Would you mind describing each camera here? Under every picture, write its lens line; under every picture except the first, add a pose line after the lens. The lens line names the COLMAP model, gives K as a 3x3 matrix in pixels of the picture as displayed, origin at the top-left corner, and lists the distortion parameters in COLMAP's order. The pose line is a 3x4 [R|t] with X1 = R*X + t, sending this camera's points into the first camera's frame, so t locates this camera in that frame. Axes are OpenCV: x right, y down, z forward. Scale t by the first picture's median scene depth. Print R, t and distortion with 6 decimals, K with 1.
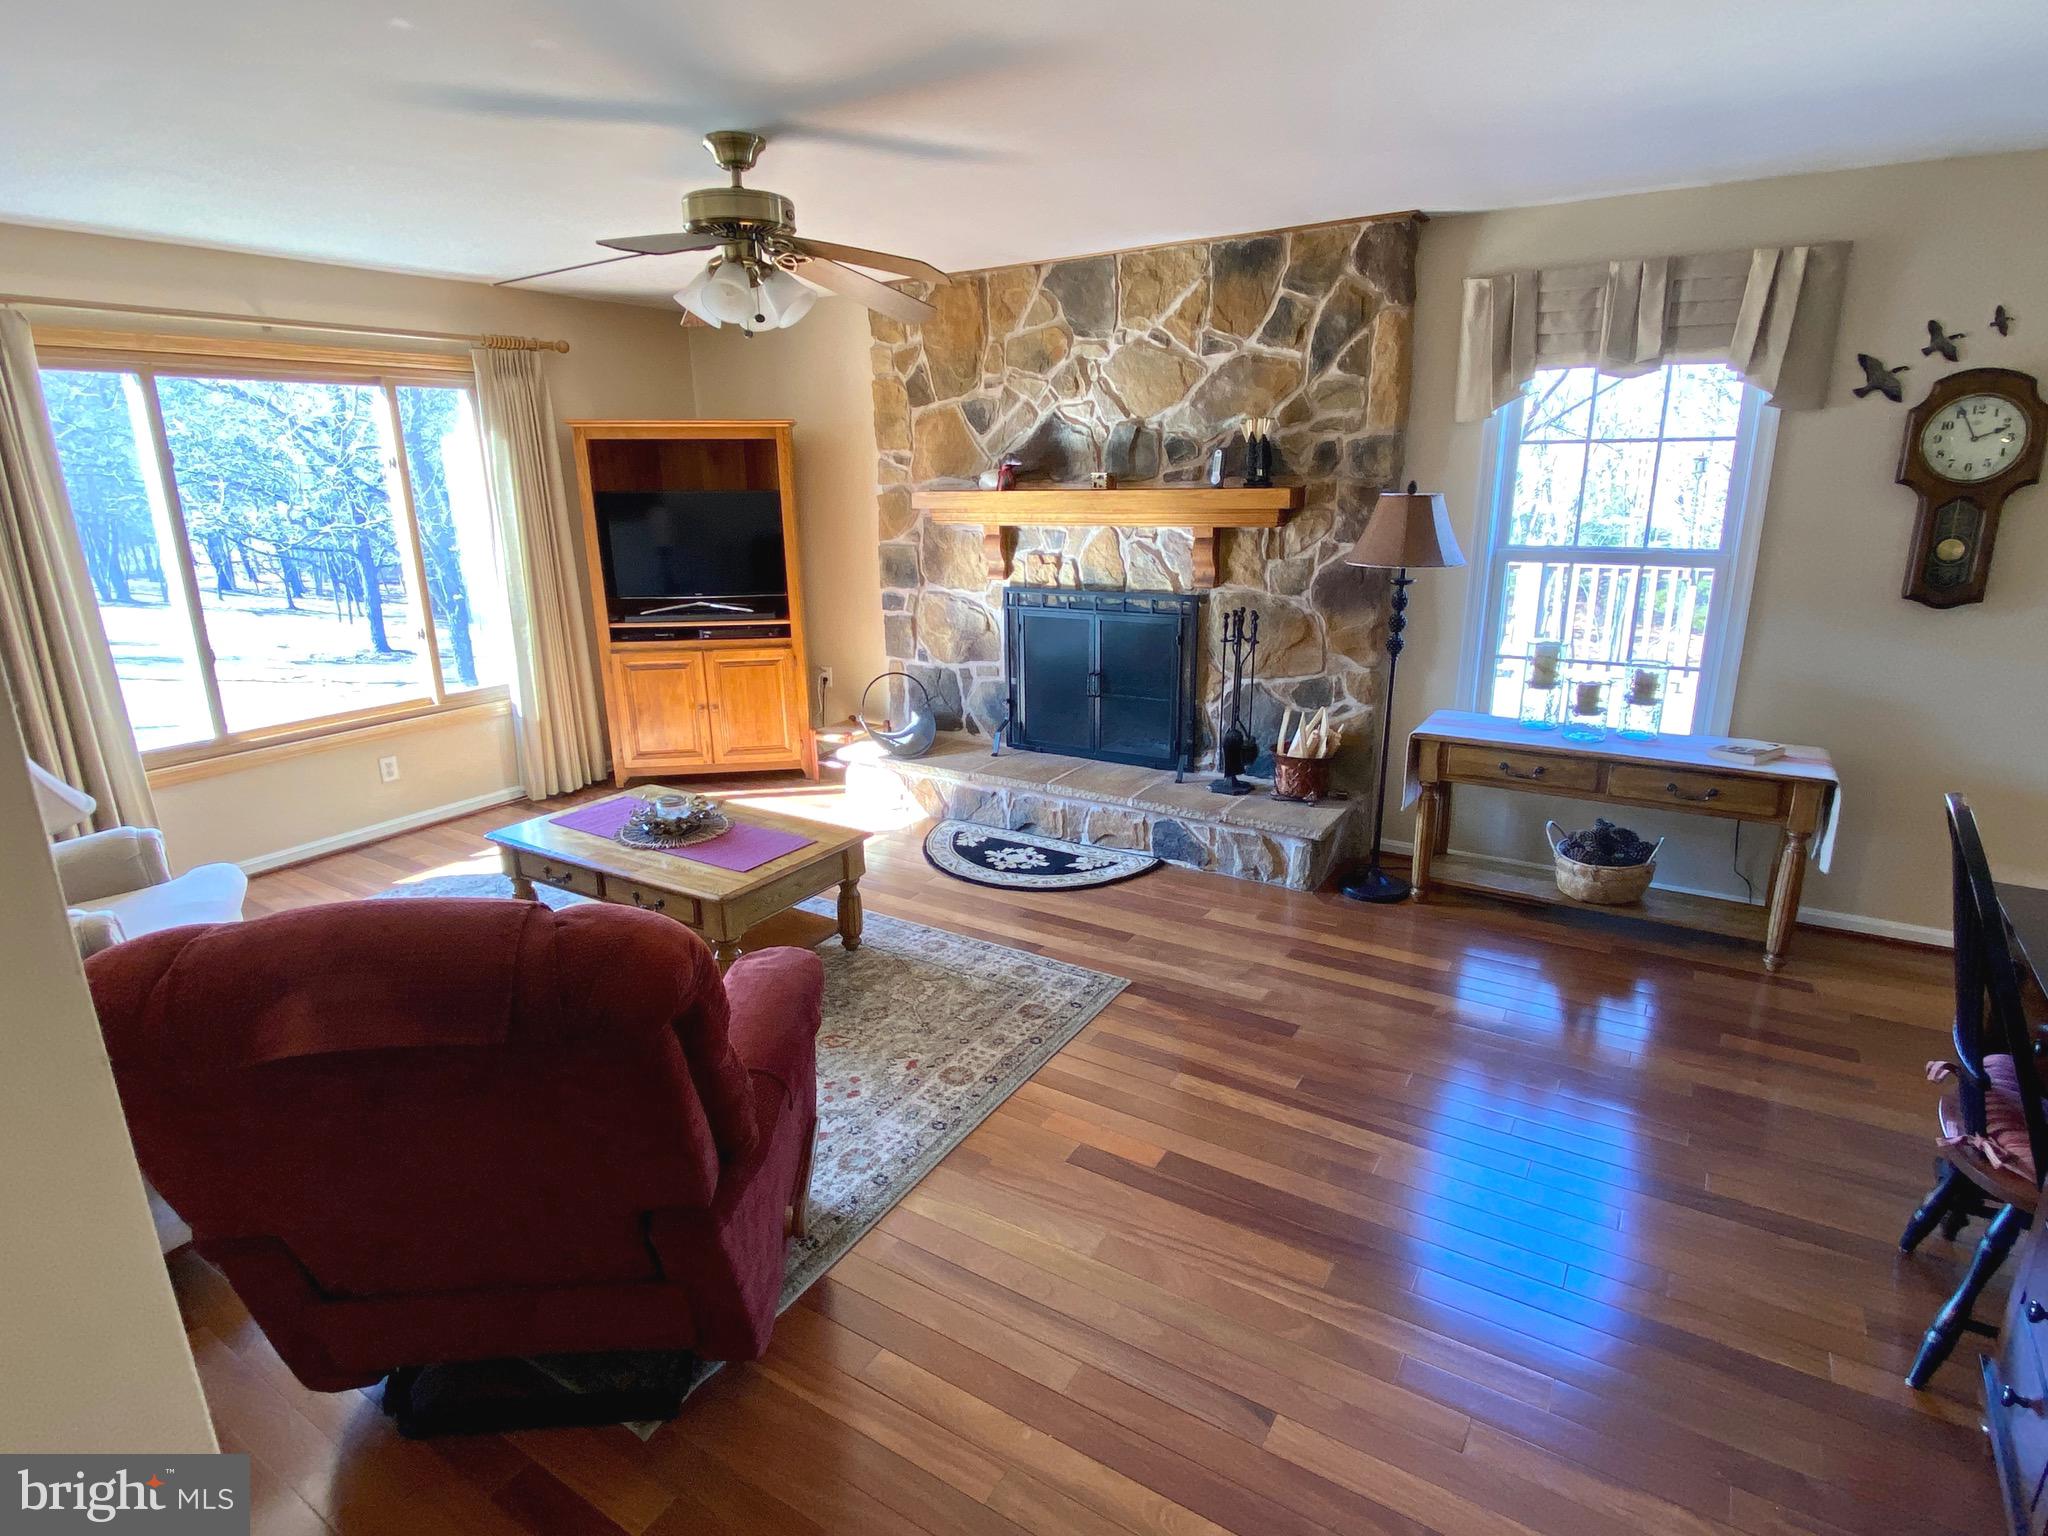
lens RADIAL K [[1048.2, 0, 1028.3], [0, 1048.2, 763.6], [0, 0, 1]] dist [-0.023560, -0.004671]
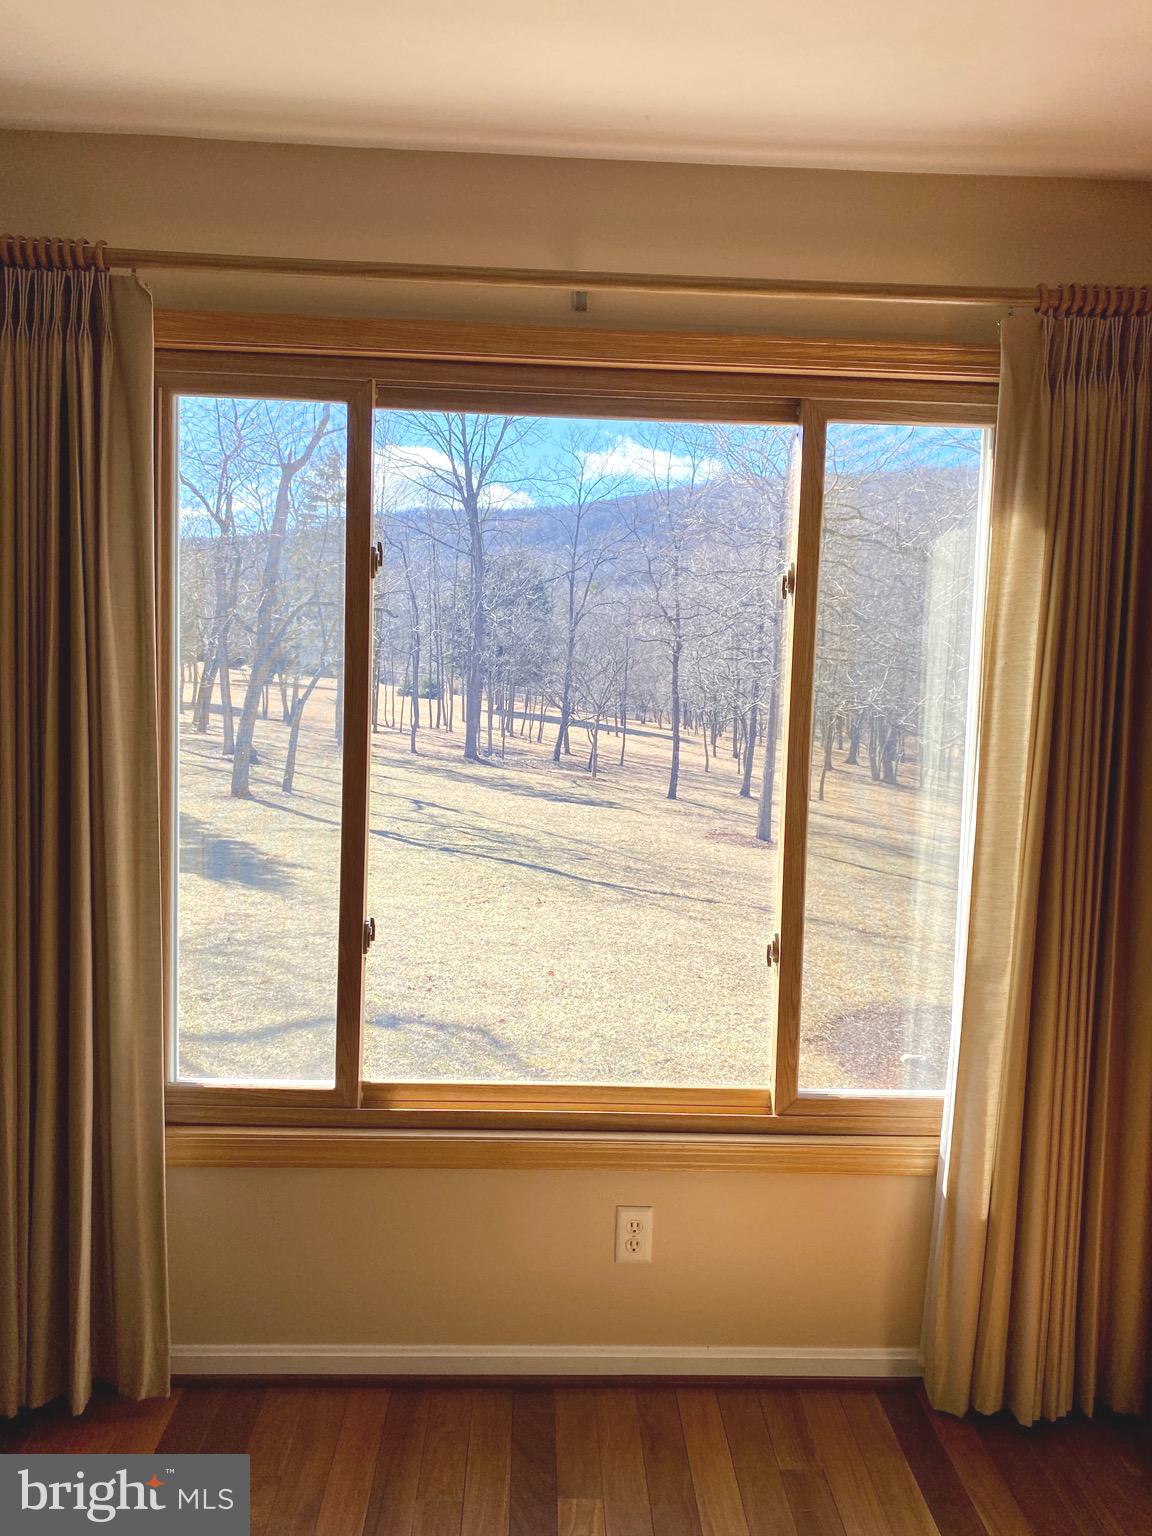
lens RADIAL K [[1257.8, 0, 612.2], [0, 1257.8, 771.7], [0, 0, 1]] dist [-0.013904, 0.004412]
pose [[0.564348, 0.094636, -0.820095, -0.202216], [-0.255097, 0.964781, -0.064213, -0.157914], [0.785135, 0.245442, 0.568613, 0.663533]]
